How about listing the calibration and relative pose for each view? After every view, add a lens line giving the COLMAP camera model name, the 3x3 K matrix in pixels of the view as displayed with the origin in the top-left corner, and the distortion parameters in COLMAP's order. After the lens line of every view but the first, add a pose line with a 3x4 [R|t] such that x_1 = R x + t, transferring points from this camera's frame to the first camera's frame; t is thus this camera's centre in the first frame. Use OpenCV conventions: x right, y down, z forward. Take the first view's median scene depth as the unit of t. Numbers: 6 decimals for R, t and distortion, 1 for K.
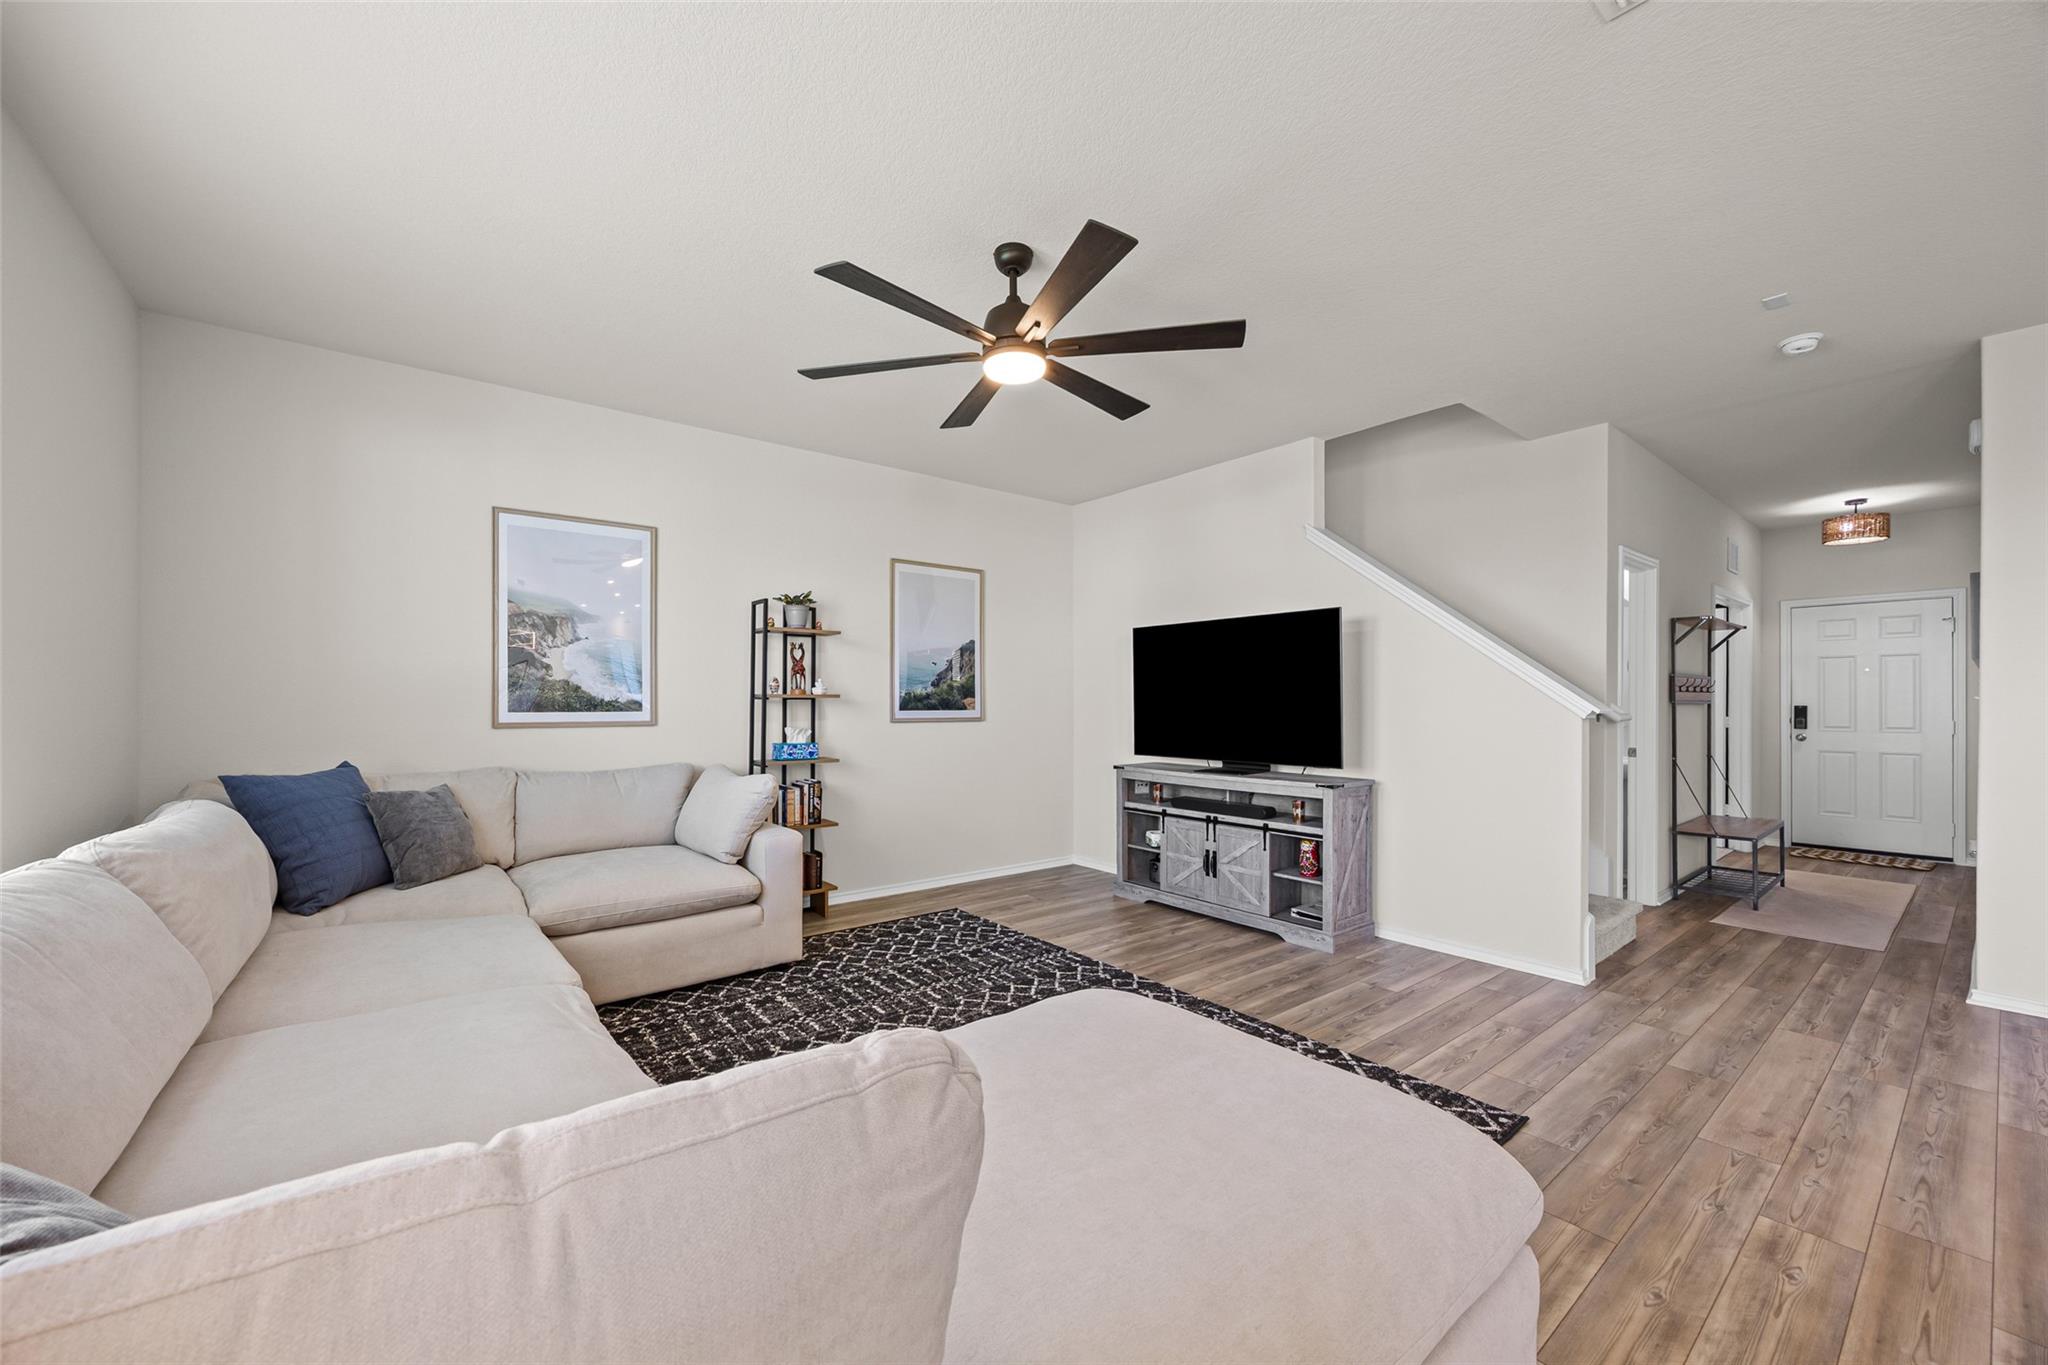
lens RADIAL K [[786.3, 0, 1022.5], [0, 786.3, 702.6], [0, 0, 1]] dist [-0.002922, 0.000489]
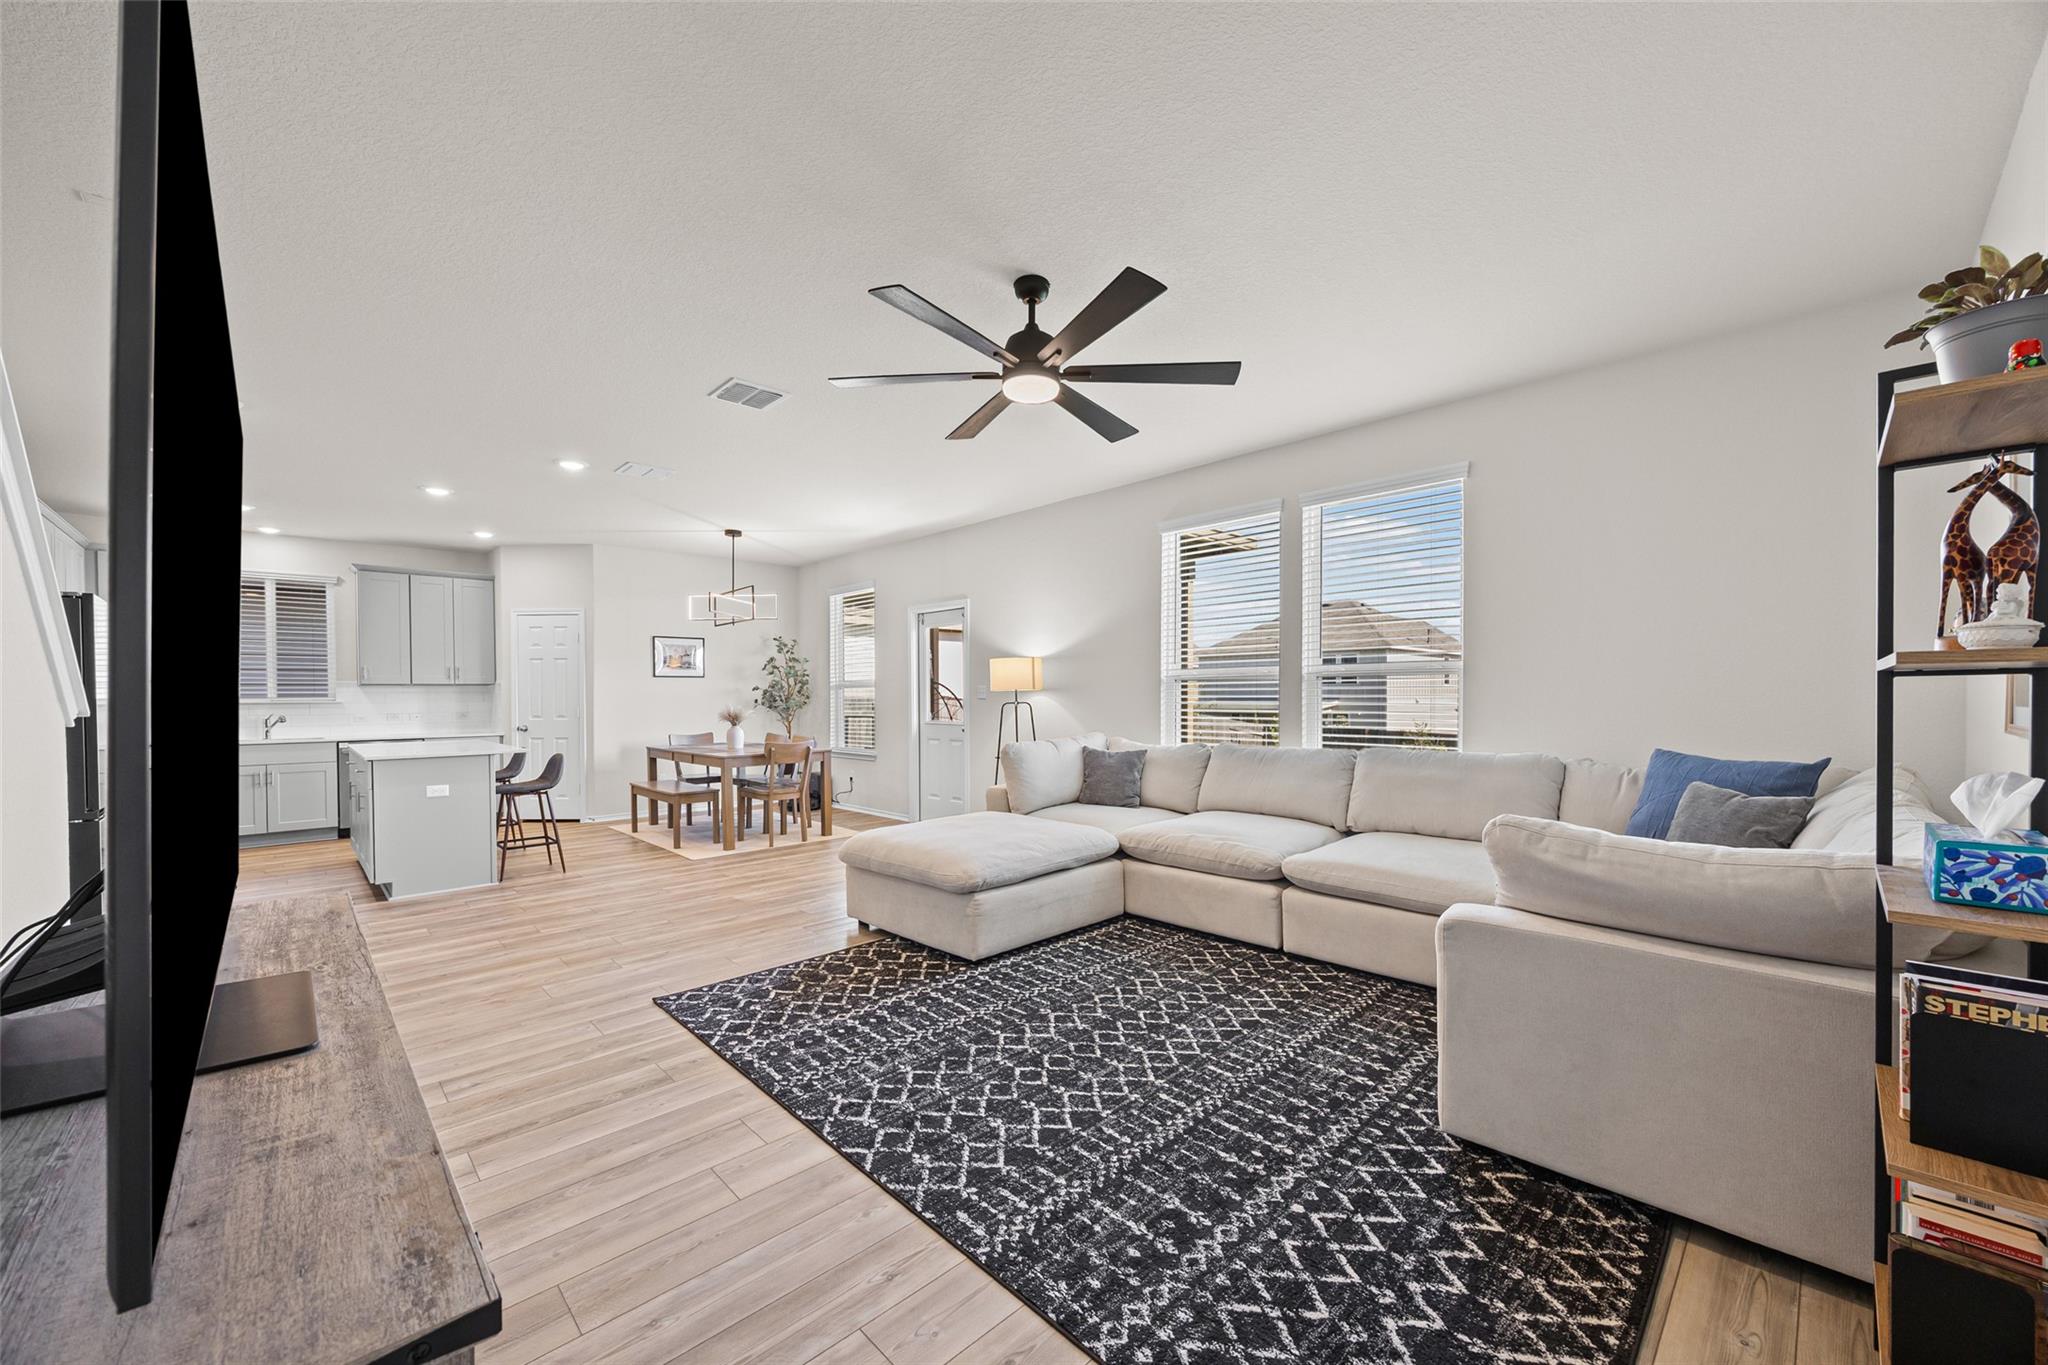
lens RADIAL K [[786.3, 0, 1020.5], [0, 786.3, 694.8], [0, 0, 1]] dist [-0.002922, 0.000489]
pose [[-0.995960, 0.004704, -0.089674, 0.070492], [0.005043, 0.999981, -0.003546, 0.003544], [0.089655, -0.003984, -0.995965, 1.368779]]
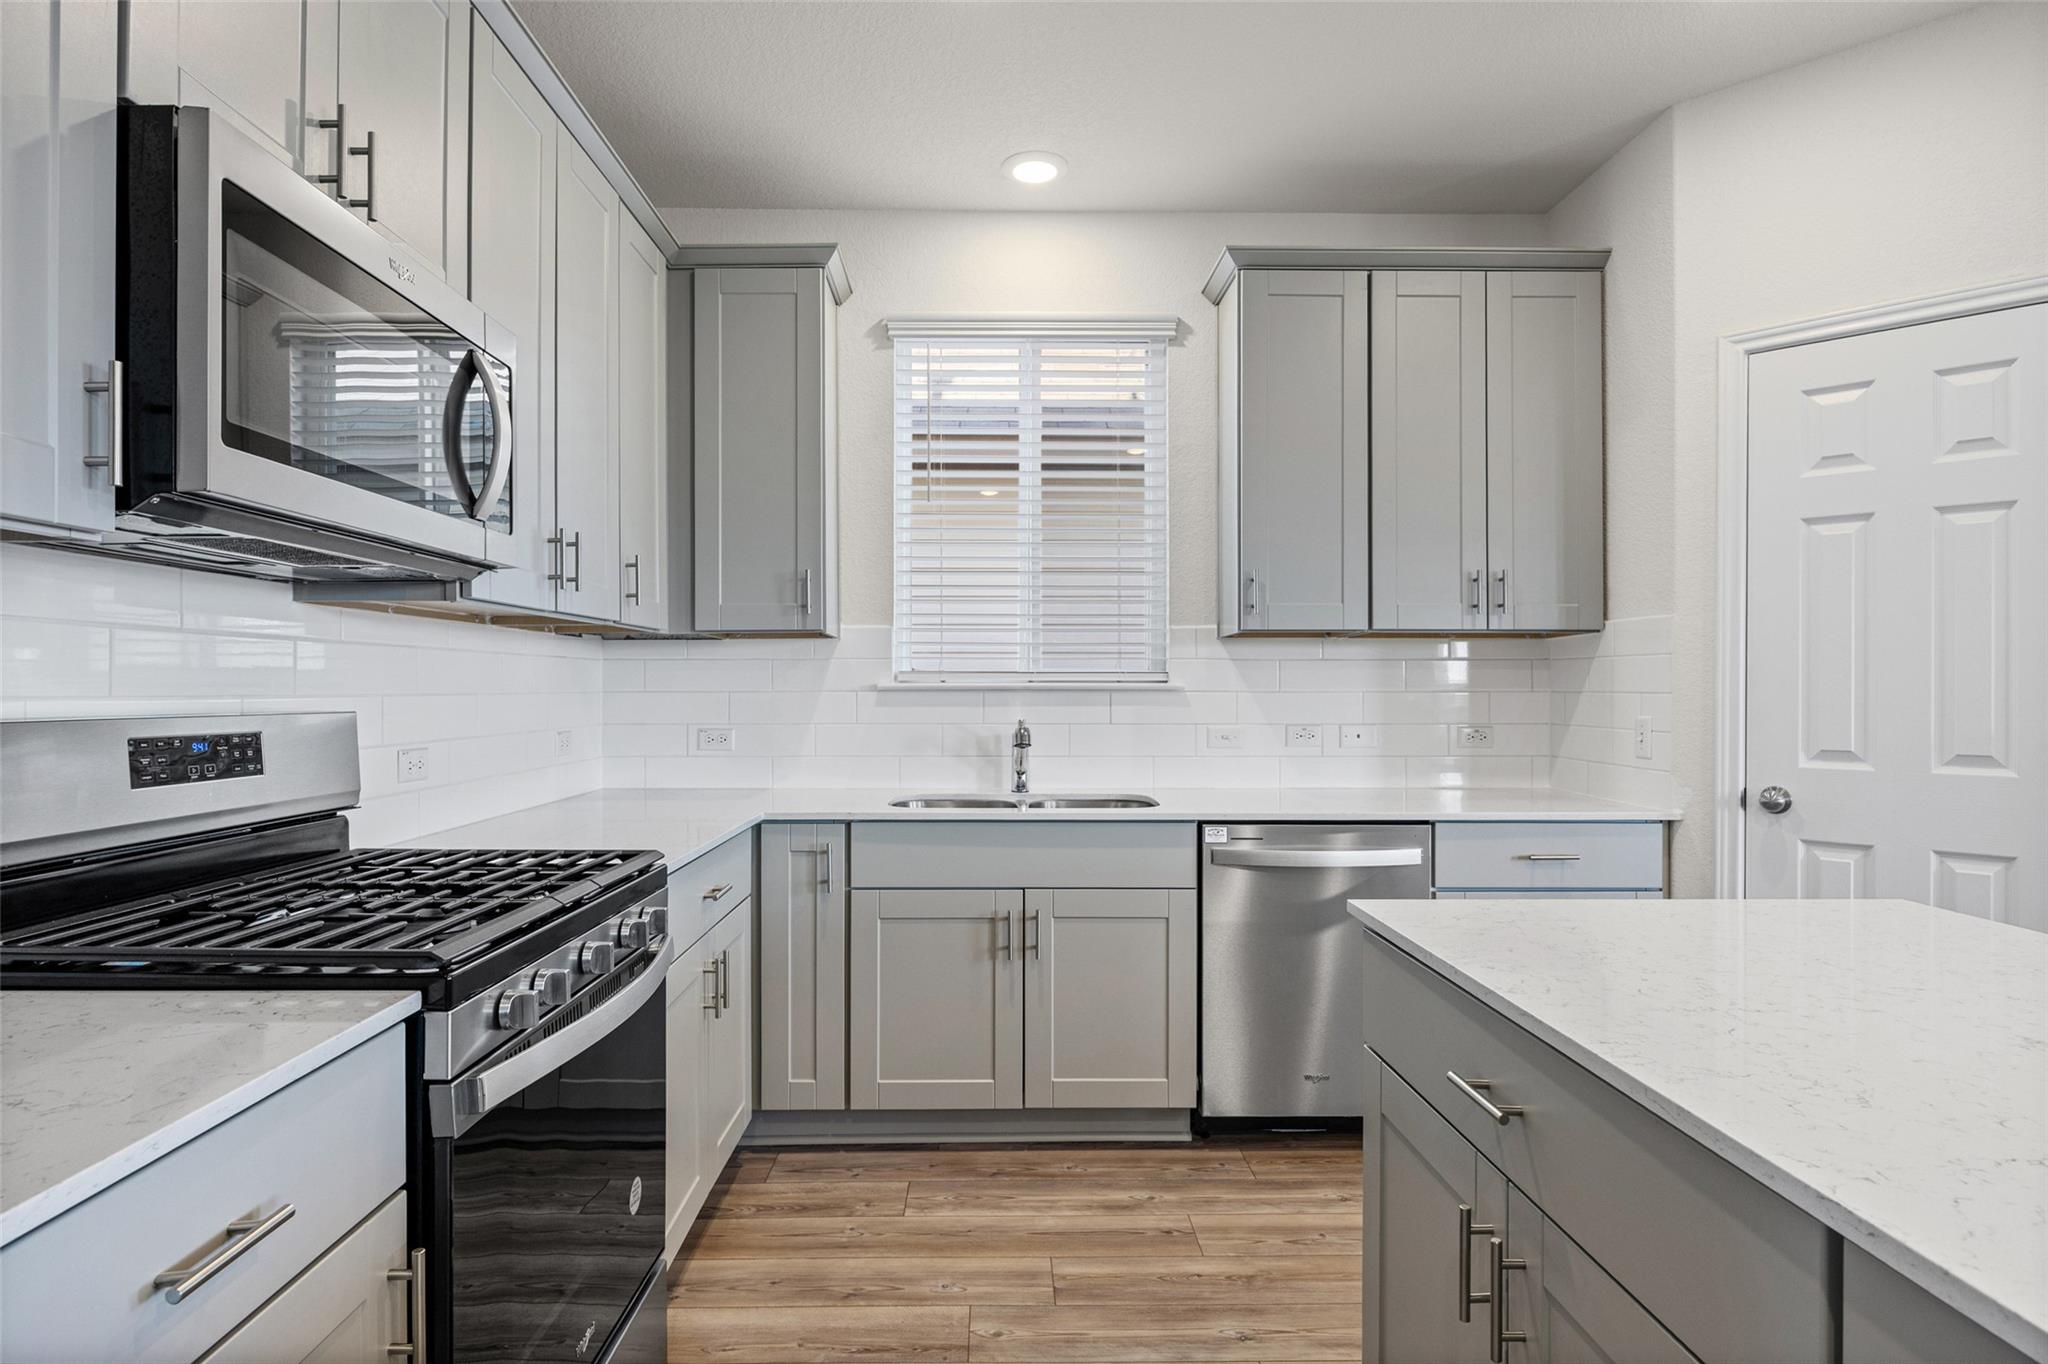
lens RADIAL K [[1089.4, 0, 1010.1], [0, 1089.4, 679.9], [0, 0, 1]] dist [-0.000490, 0.002013]
pose [[-0.784974, -0.004119, 0.619515, 1.057797], [-0.007913, 0.999963, -0.003377, 0.004812], [-0.619478, -0.007553, -0.784978, 0.163827]]
